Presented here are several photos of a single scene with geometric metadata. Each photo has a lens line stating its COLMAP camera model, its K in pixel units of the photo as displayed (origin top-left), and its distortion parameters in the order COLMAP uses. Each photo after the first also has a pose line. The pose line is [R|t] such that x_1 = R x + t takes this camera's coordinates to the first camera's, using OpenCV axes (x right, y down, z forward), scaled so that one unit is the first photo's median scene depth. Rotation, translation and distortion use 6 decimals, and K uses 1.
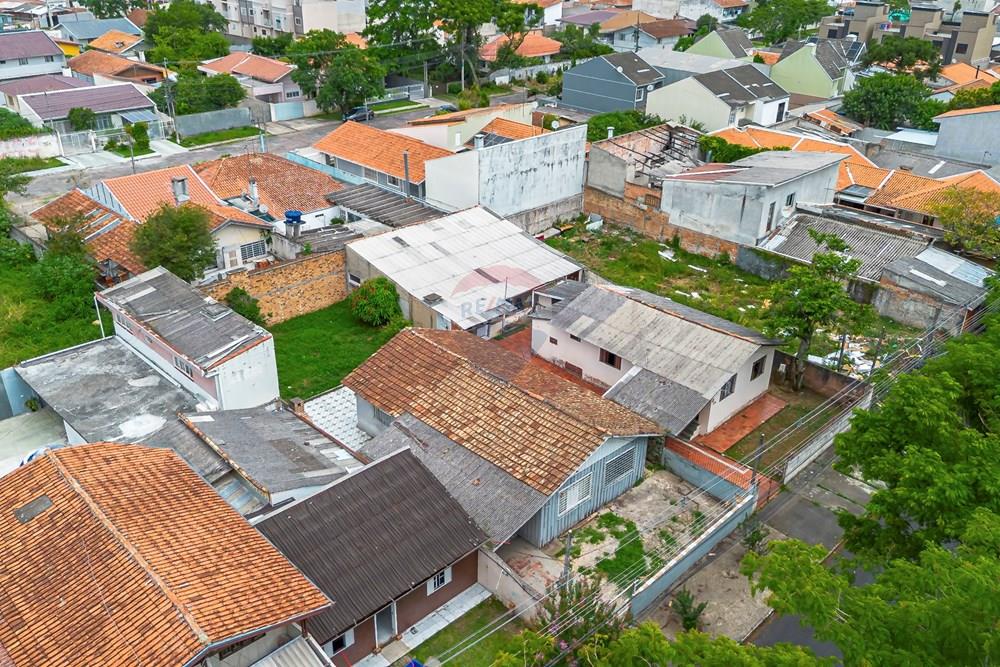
lens RADIAL K [[835.3, 0, 499.9], [0, 835.3, 340.3], [0, 0, 1]] dist [0.090932, -0.127946]
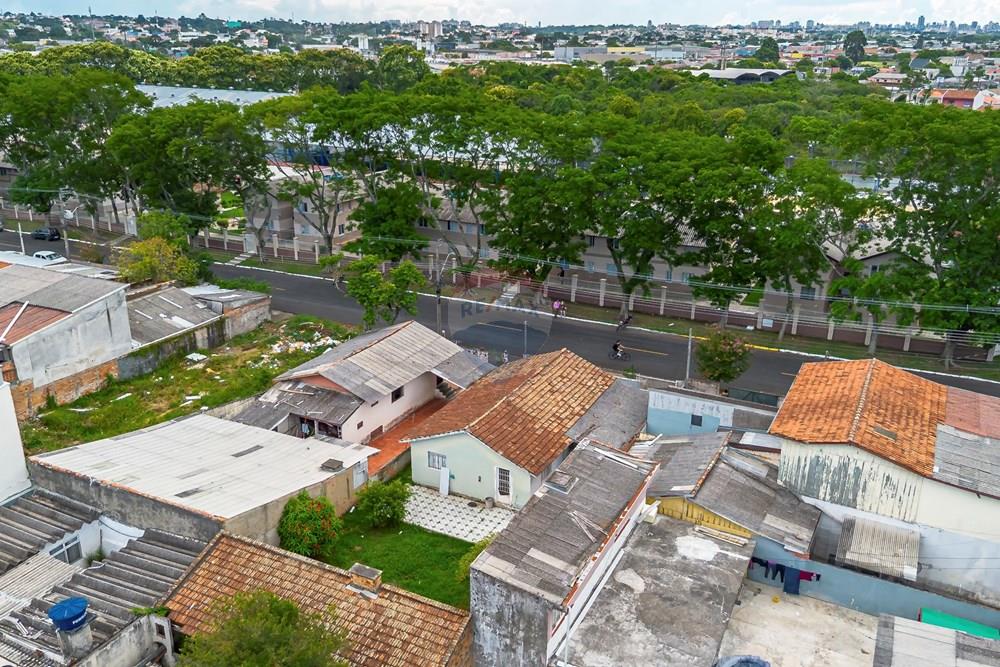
lens RADIAL K [[843.4, 0, 500.0], [0, 843.4, 333.5], [0, 0, 1]] dist [0.071306, -0.083172]
pose [[-0.318811, -0.335114, 0.886599, -0.733258], [0.425446, 0.785285, 0.449805, -0.404189], [-0.846969, 0.520602, -0.107784, 0.758179]]
